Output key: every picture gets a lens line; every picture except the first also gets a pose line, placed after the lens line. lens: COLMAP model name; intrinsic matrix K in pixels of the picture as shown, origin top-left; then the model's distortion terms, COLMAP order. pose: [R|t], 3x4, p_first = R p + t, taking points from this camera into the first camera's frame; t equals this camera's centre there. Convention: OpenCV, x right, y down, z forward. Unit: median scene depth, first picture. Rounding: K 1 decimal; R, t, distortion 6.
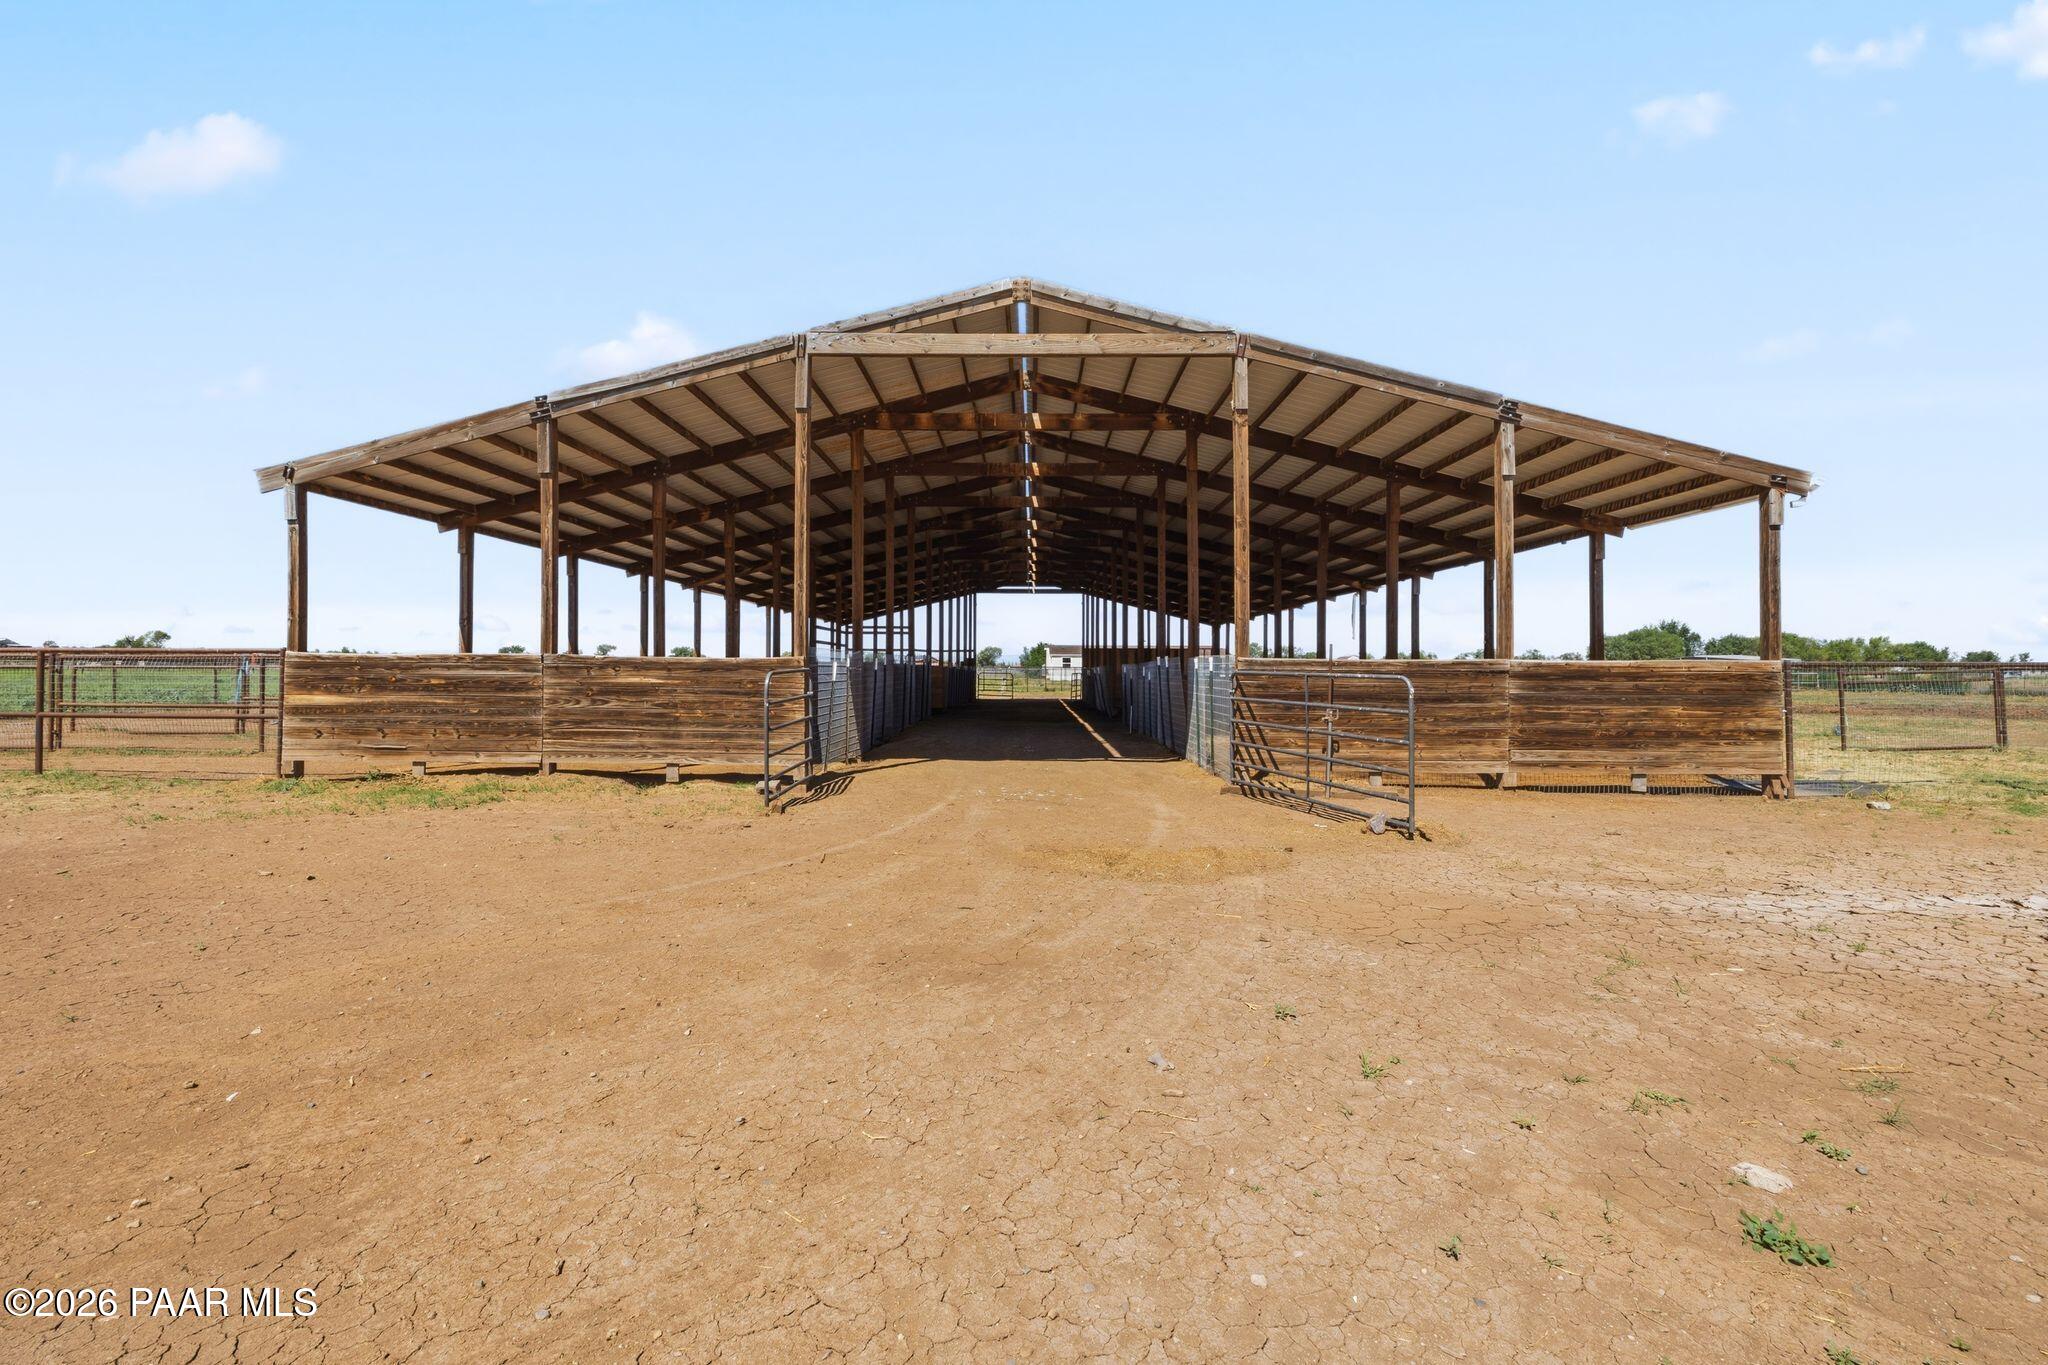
lens RADIAL K [[838.7, 0, 1024.0], [0, 838.7, 682.5], [0, 0, 1]] dist [0.002885, 0.000046]
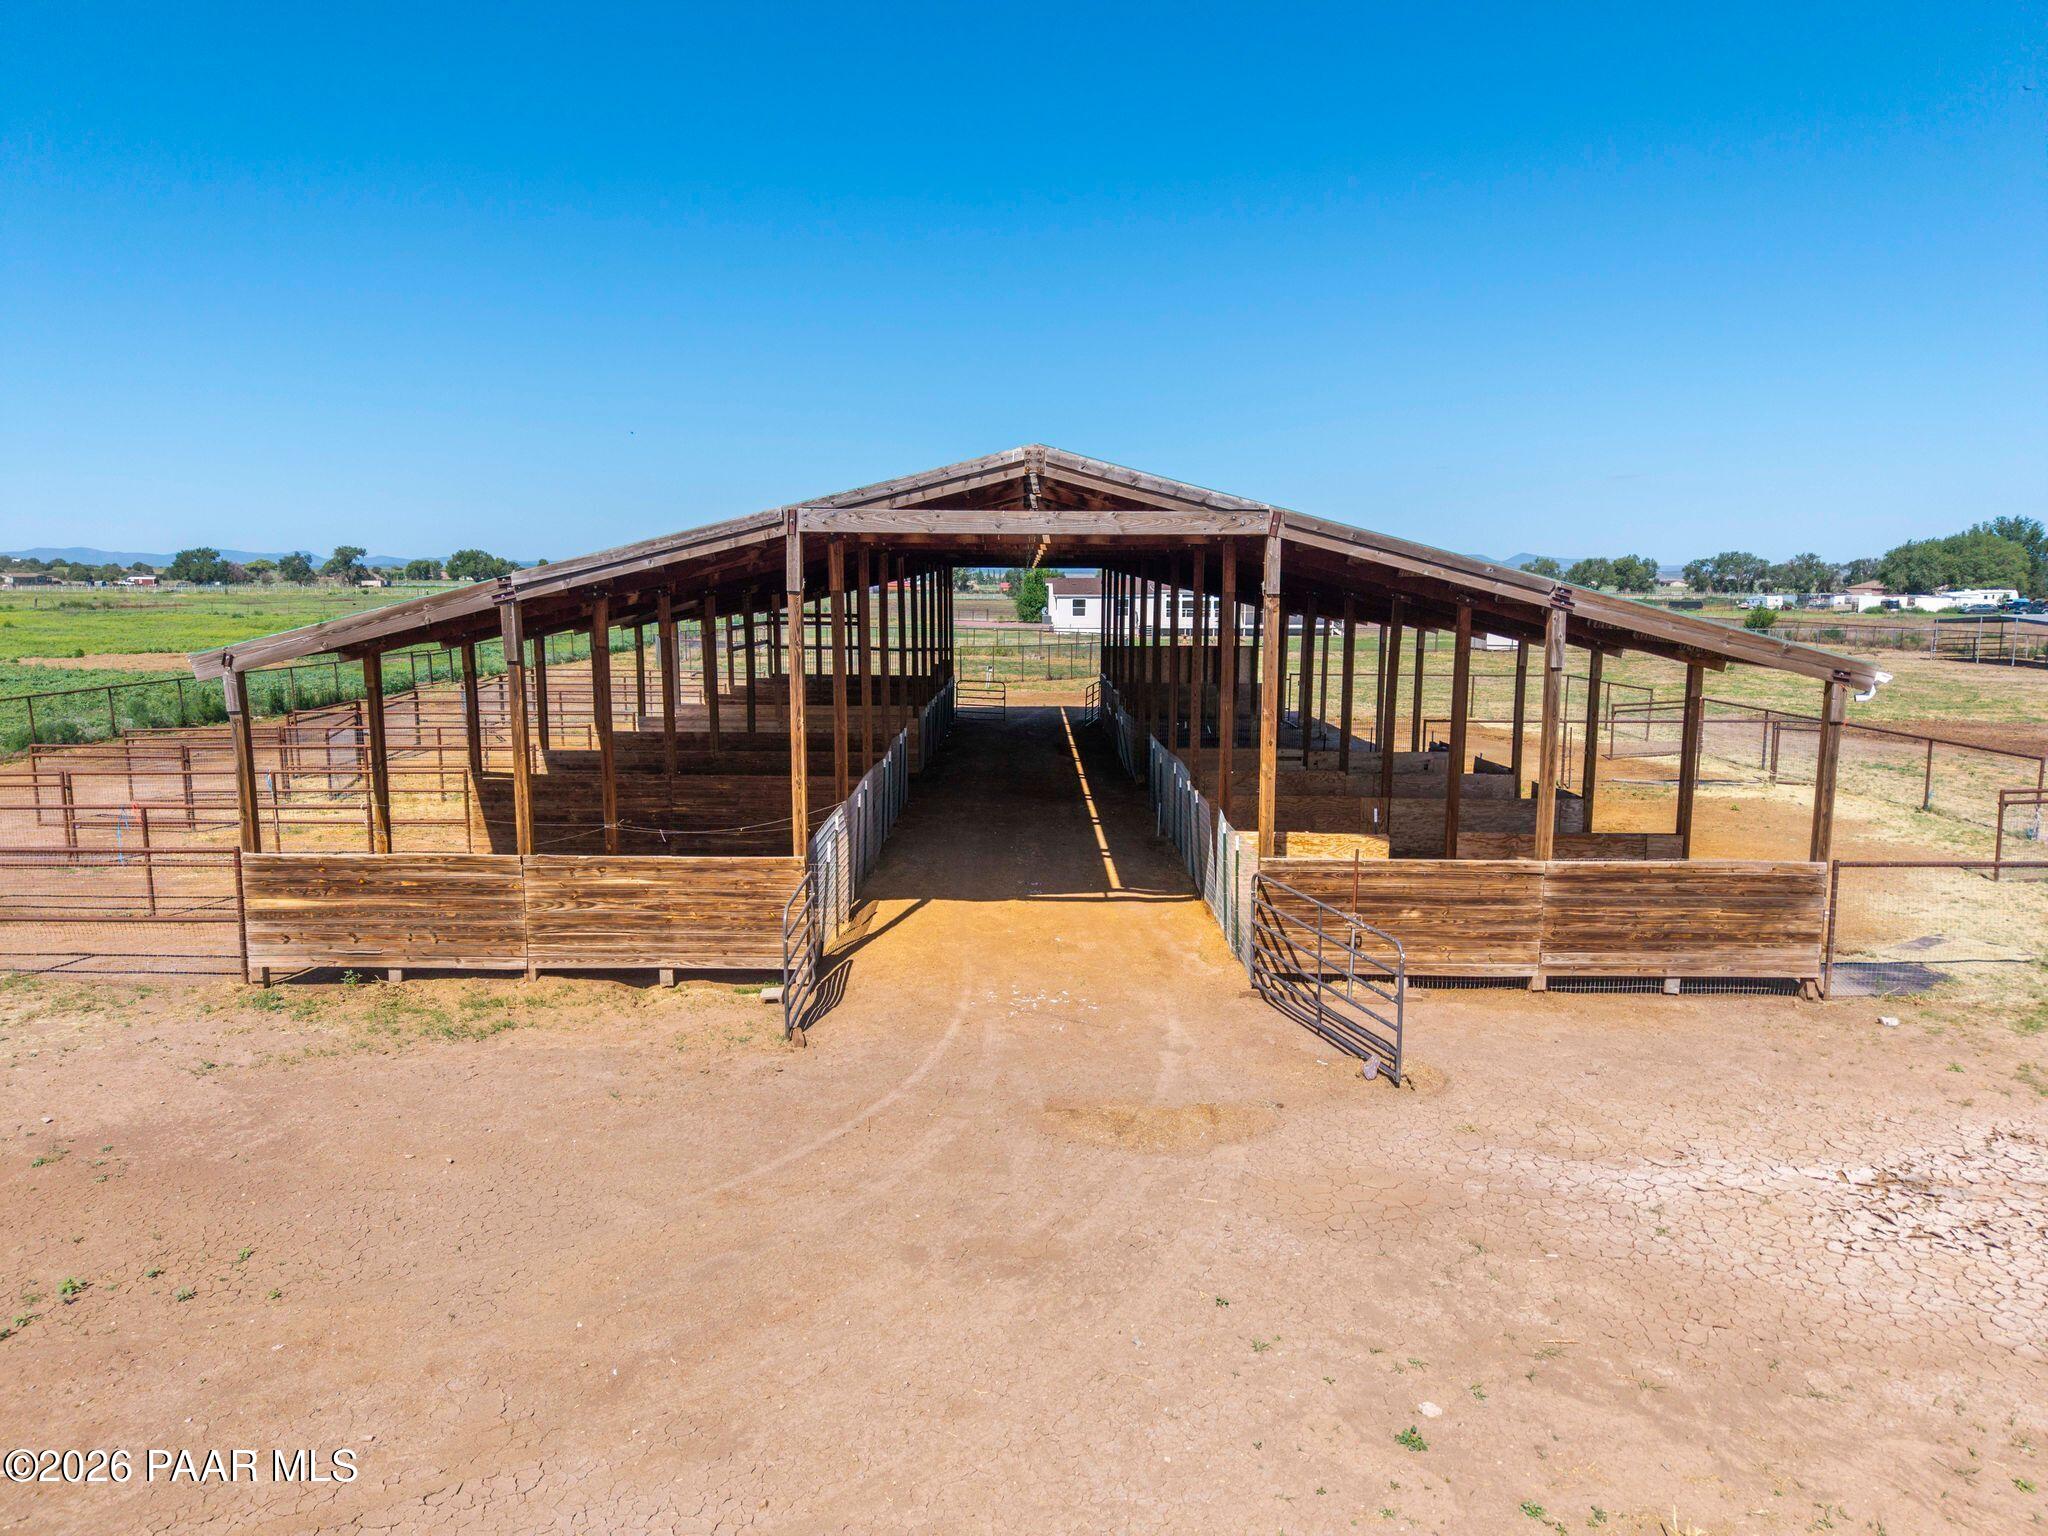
lens RADIAL K [[1375.8, 0, 1034.1], [0, 1375.8, 766.9], [0, 0, 1]] dist [0.026150, -0.035500]
pose [[0.999826, -0.002027, 0.018528, -0.031887], [-0.000818, 0.988347, 0.152218, -0.371236], [-0.018620, -0.152206, 0.988173, -0.521830]]
